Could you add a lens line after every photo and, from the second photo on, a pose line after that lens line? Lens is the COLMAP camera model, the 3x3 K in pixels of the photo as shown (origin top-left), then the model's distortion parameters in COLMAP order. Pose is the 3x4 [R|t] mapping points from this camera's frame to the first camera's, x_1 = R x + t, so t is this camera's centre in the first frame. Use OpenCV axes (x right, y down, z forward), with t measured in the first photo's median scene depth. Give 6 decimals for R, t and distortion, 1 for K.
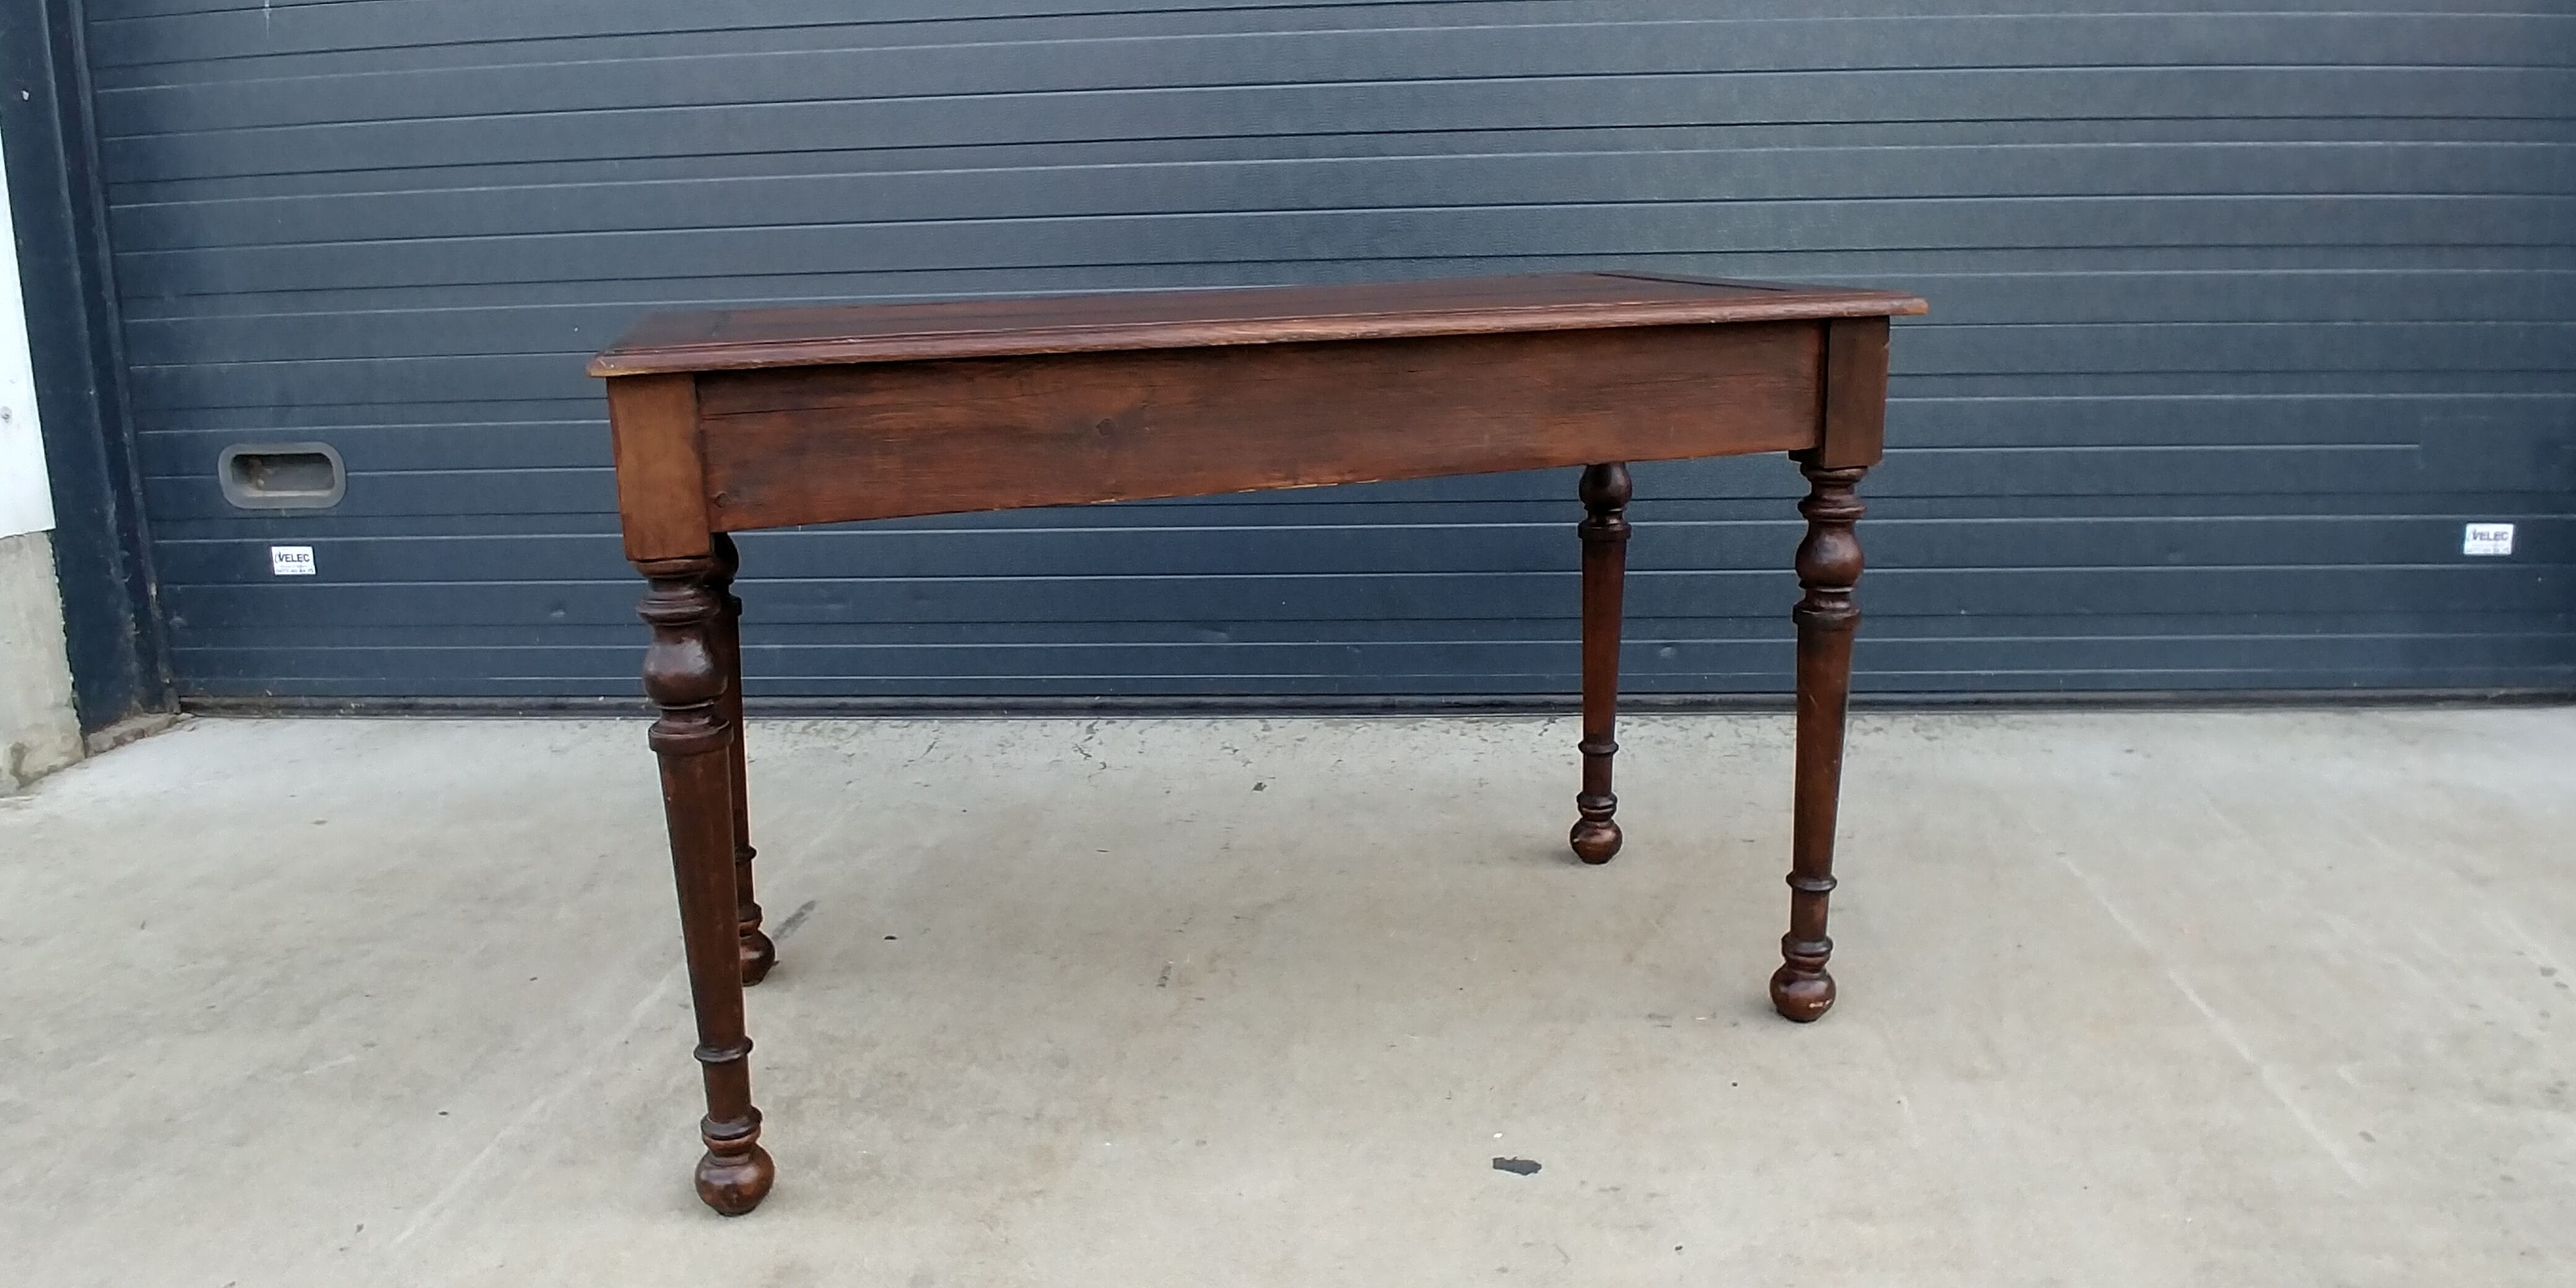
lens RADIAL K [[1769.8, 0, 1291.0], [0, 1769.8, 626.3], [0, 0, 1]] dist [-0.057466, -0.017628]
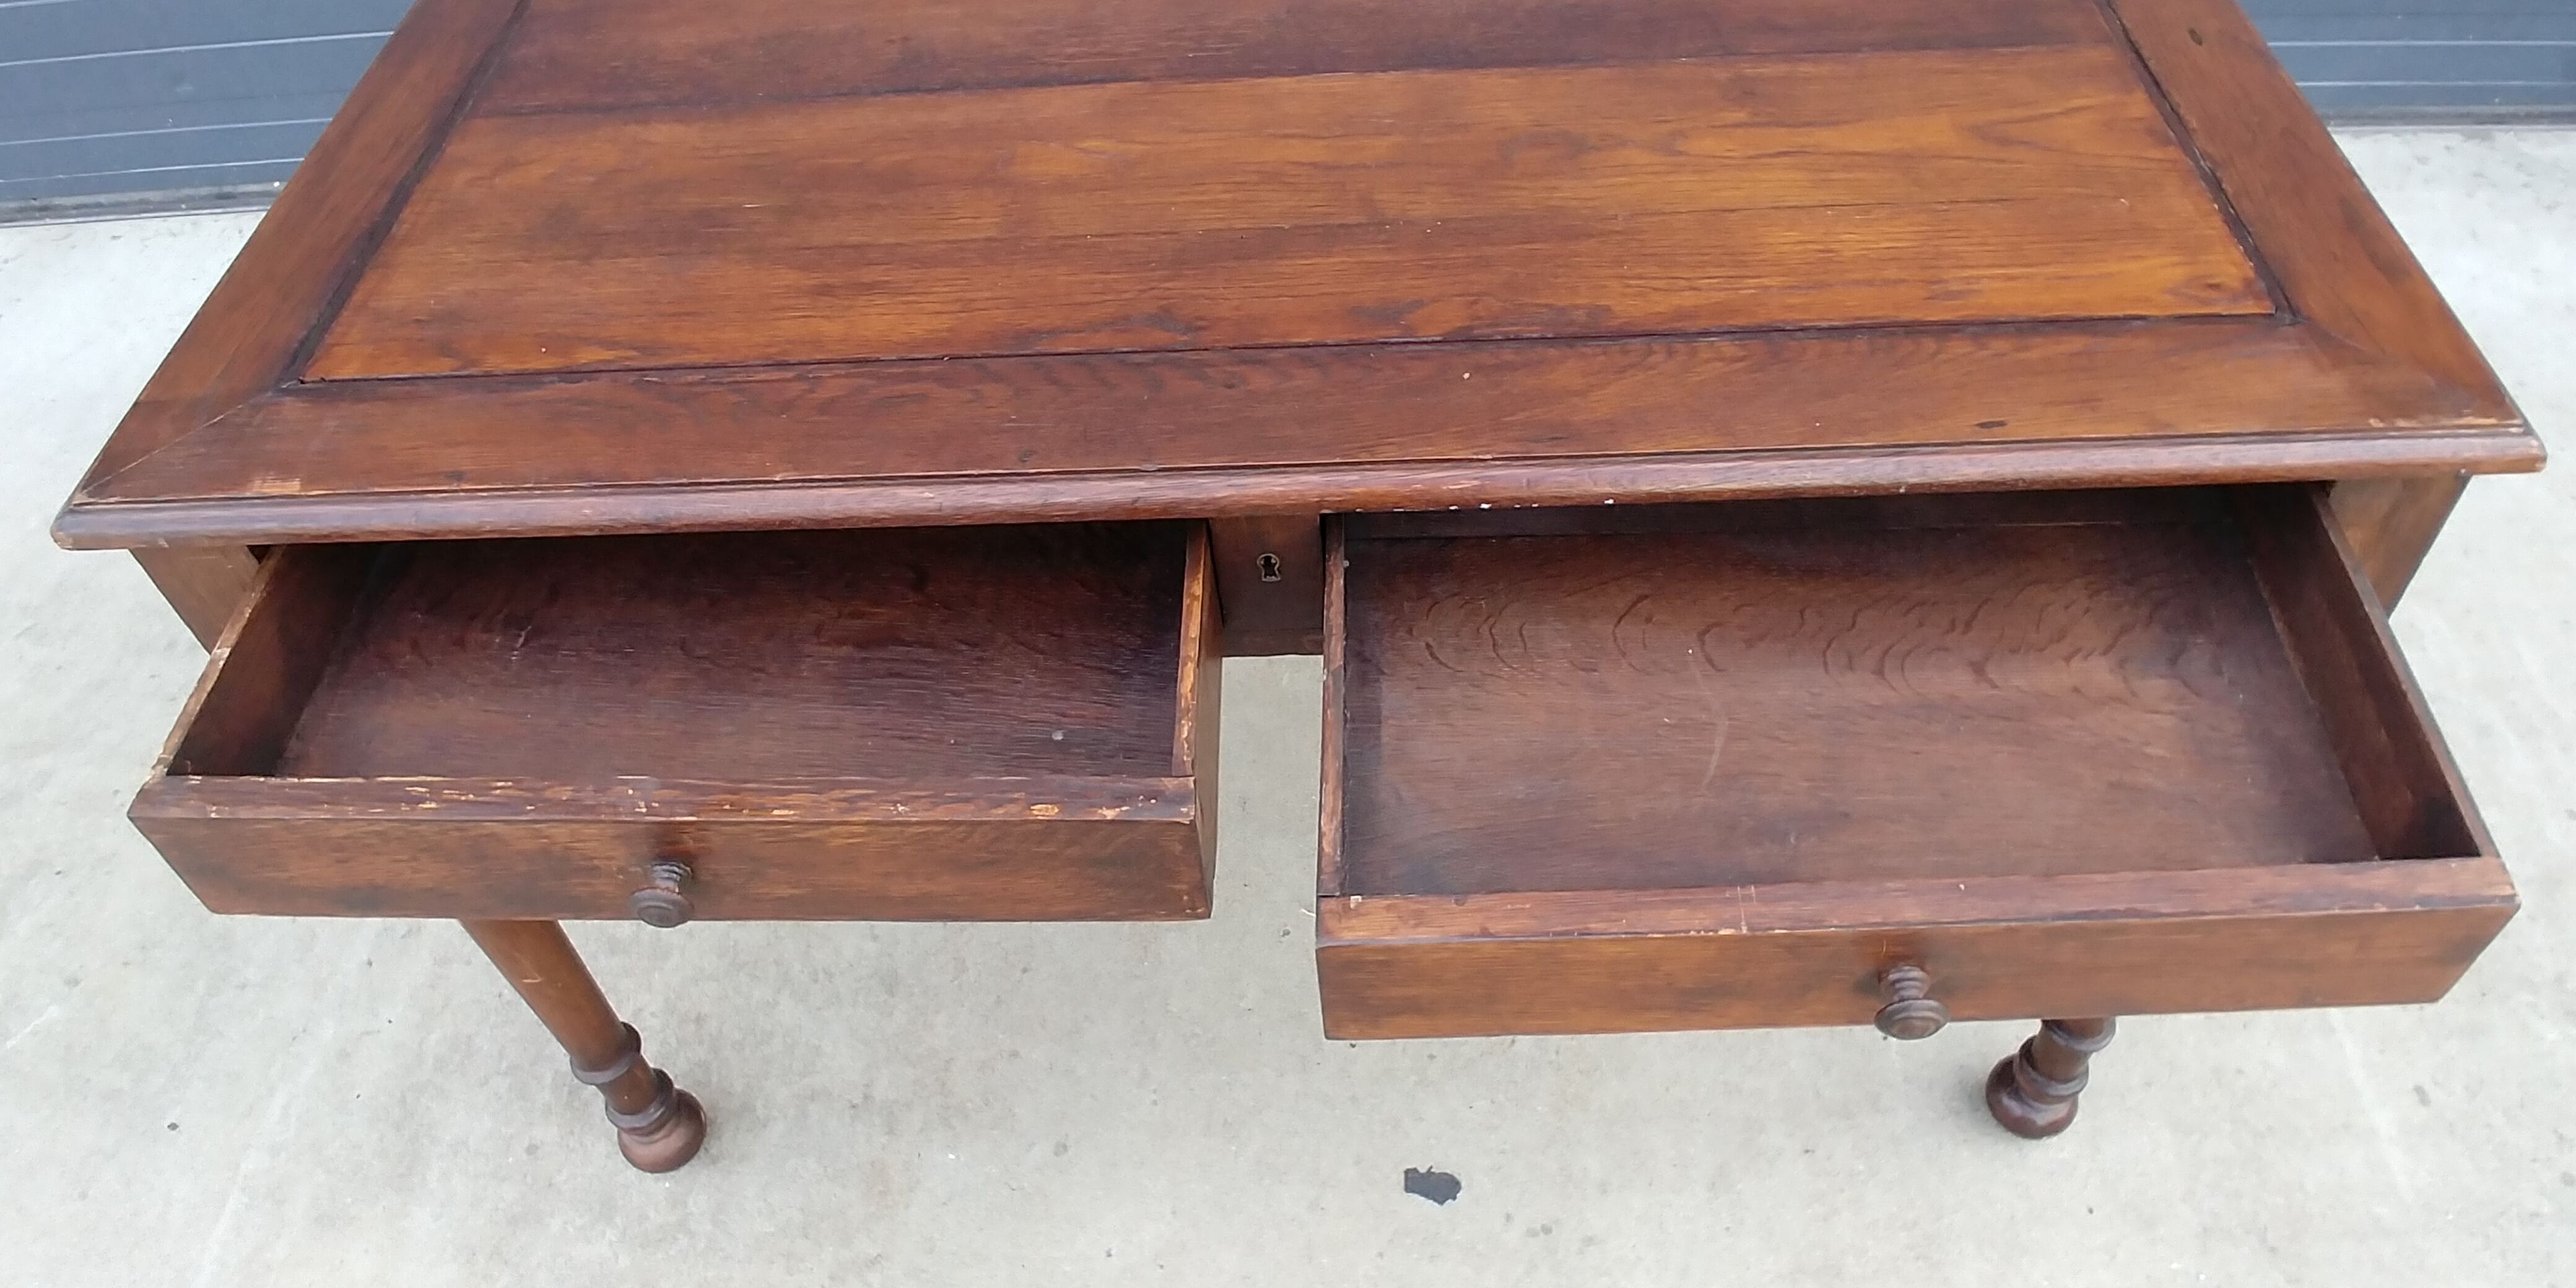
lens RADIAL K [[1769.8, 0, 1284.2], [0, 1769.8, 623.0], [0, 0, 1]] dist [-0.057466, -0.017628]
pose [[0.998083, -0.058817, 0.019239, 0.051236], [0.038481, 0.833357, 0.551393, -0.355776], [-0.048464, -0.549596, 0.834024, 0.401134]]
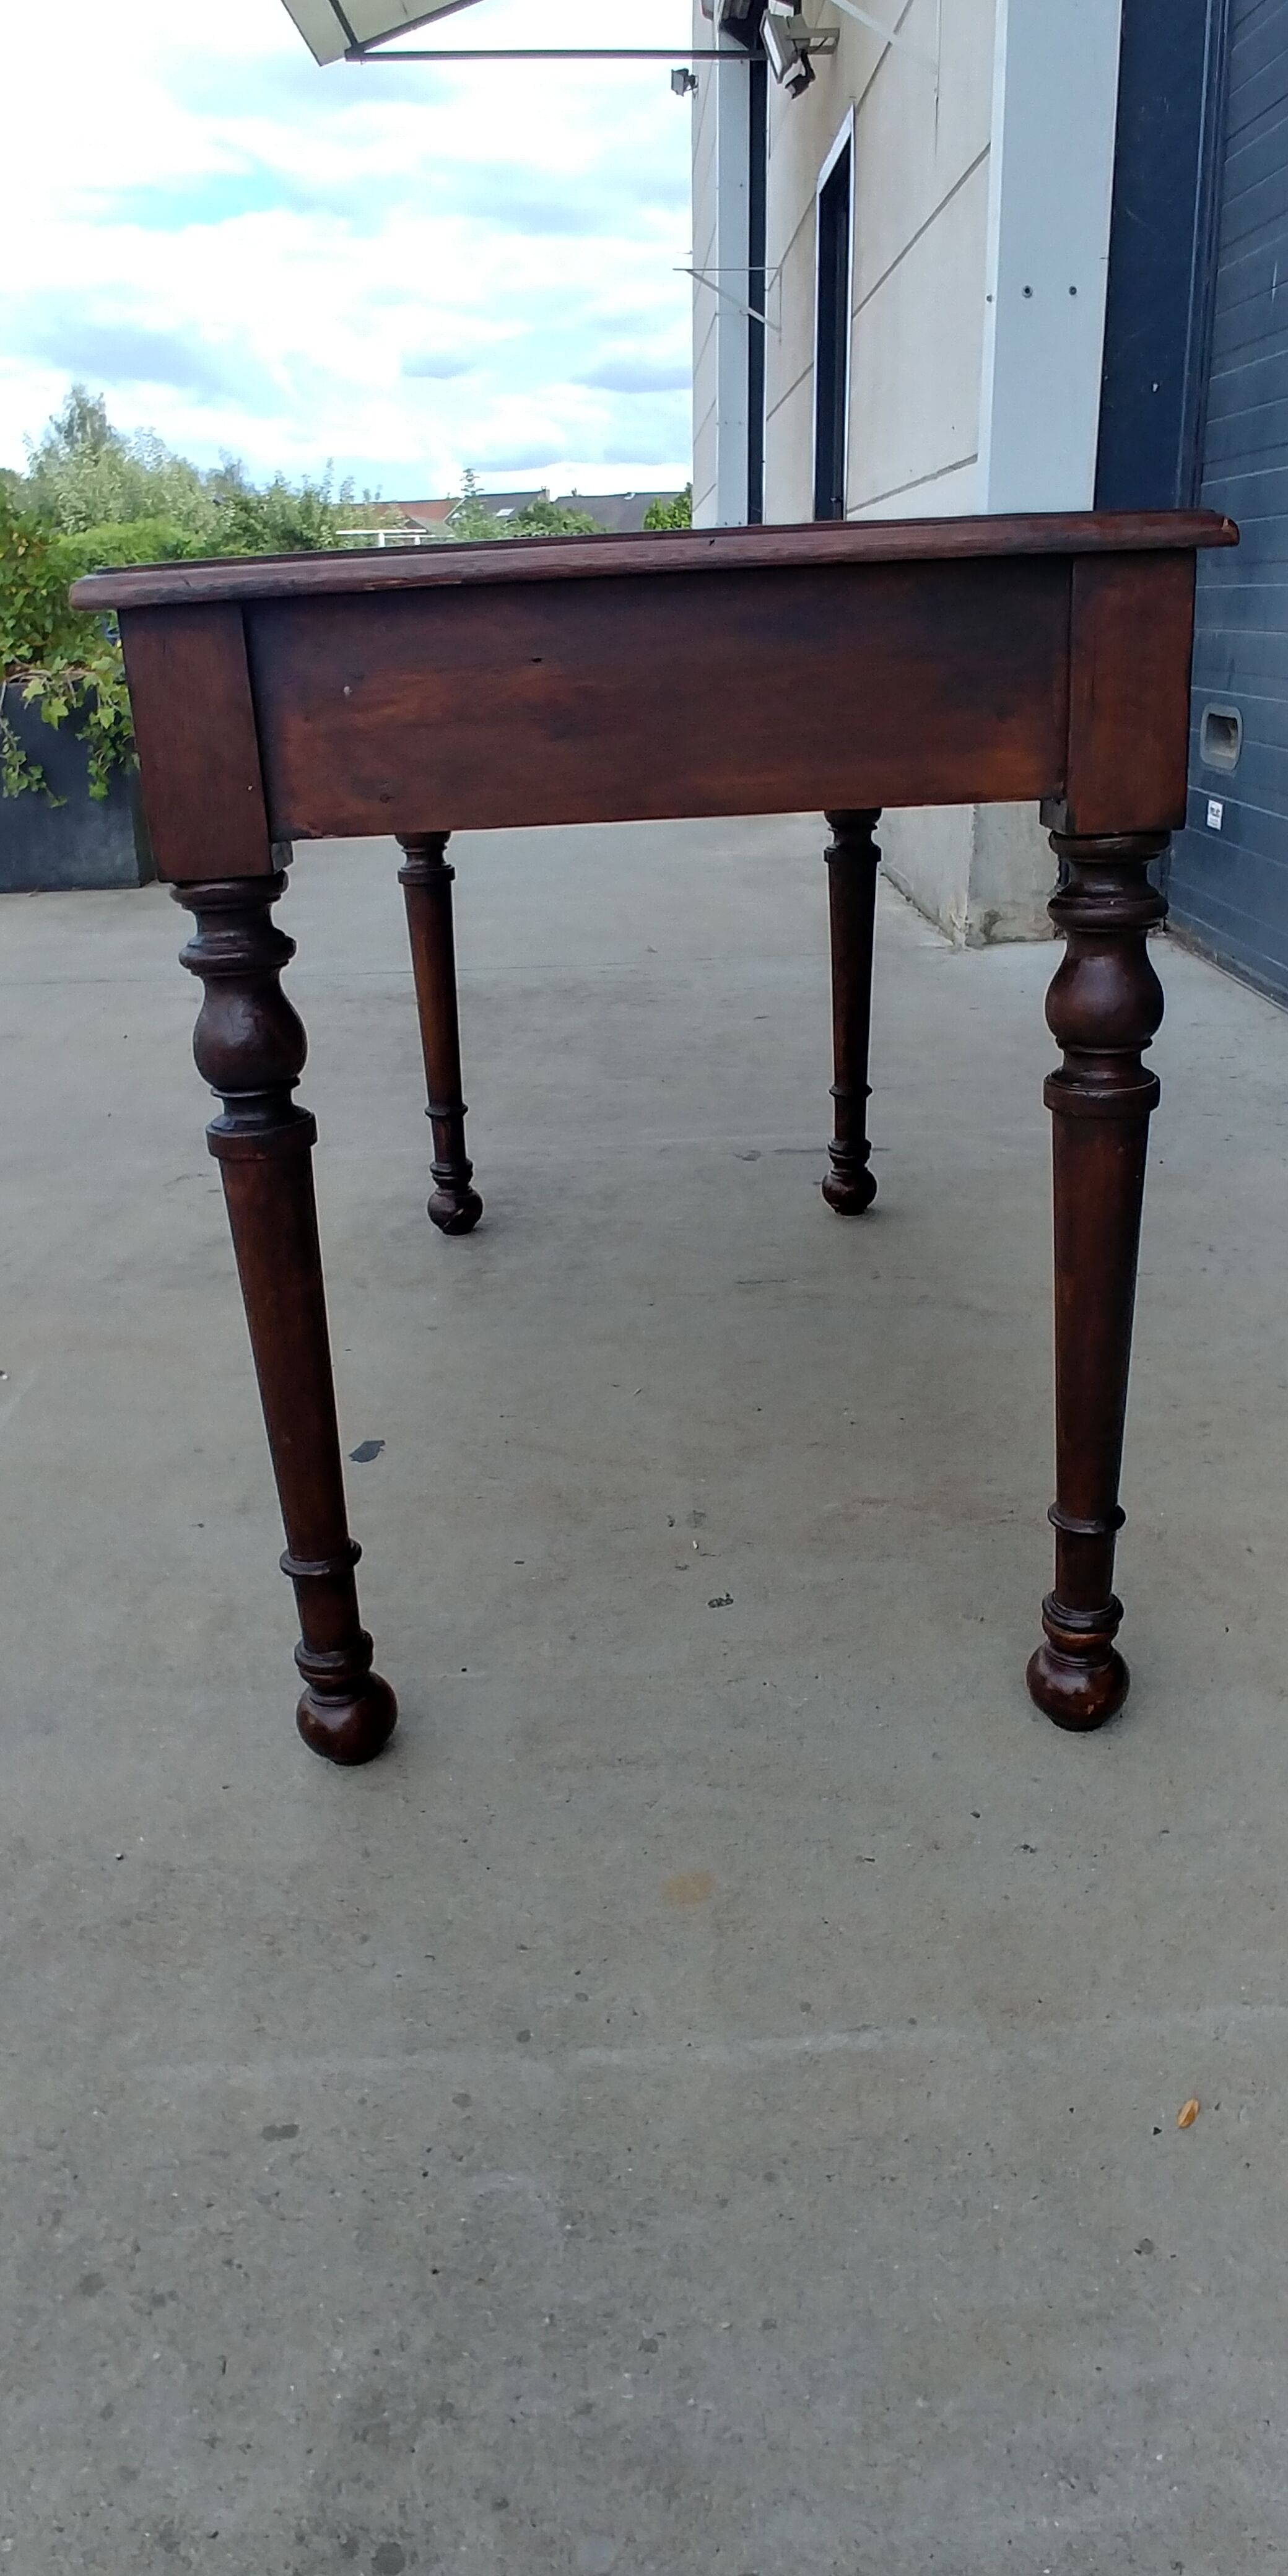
lens RADIAL K [[1769.8, 0, 661.7], [0, 1769.8, 1279.8], [0, 0, 1]] dist [-0.057466, -0.017628]
pose [[0.094492, 0.375476, -0.922003, 0.958290], [-0.191090, 0.915766, 0.353352, -0.164635], [0.977014, 0.142796, 0.158283, 0.897108]]
